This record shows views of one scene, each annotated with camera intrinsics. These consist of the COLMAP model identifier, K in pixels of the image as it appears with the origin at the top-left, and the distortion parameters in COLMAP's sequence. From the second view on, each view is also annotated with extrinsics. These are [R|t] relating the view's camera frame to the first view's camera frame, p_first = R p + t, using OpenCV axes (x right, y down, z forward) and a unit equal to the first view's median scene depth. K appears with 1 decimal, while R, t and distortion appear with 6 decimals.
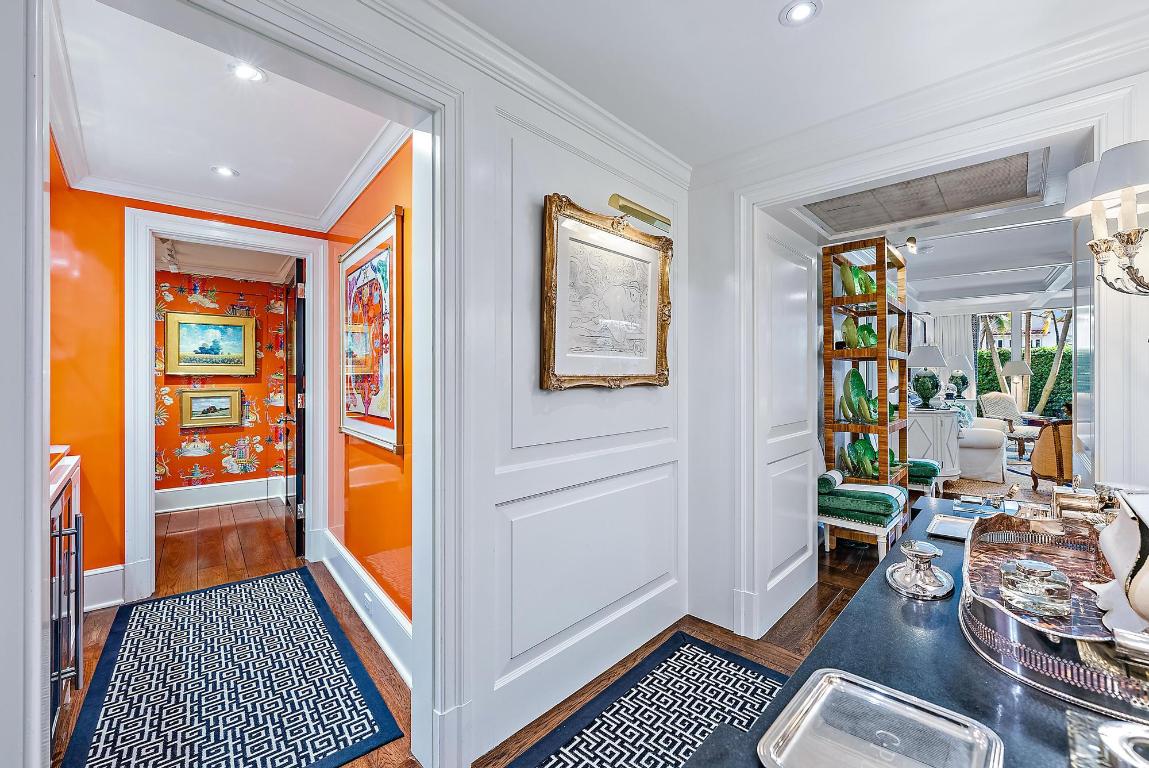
lens RADIAL K [[479.4, 0, 581.5], [0, 479.4, 378.8], [0, 0, 1]] dist [0.003067, -0.000279]
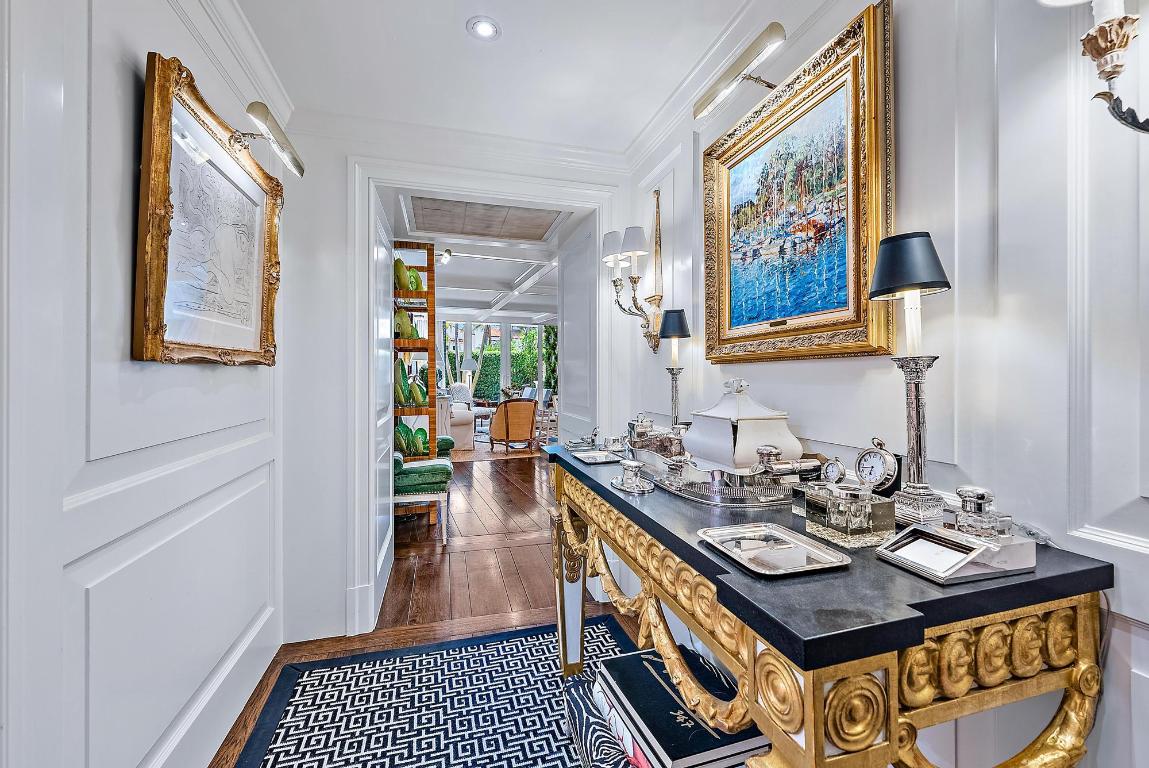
lens RADIAL K [[479.4, 0, 582.9], [0, 479.4, 377.7], [0, 0, 1]] dist [0.003067, -0.000279]
pose [[0.507118, -0.002368, 0.861873, -0.235015], [0.001194, 0.999997, 0.002045, 0.030885], [-0.861876, -0.000008, 0.507119, 0.138110]]
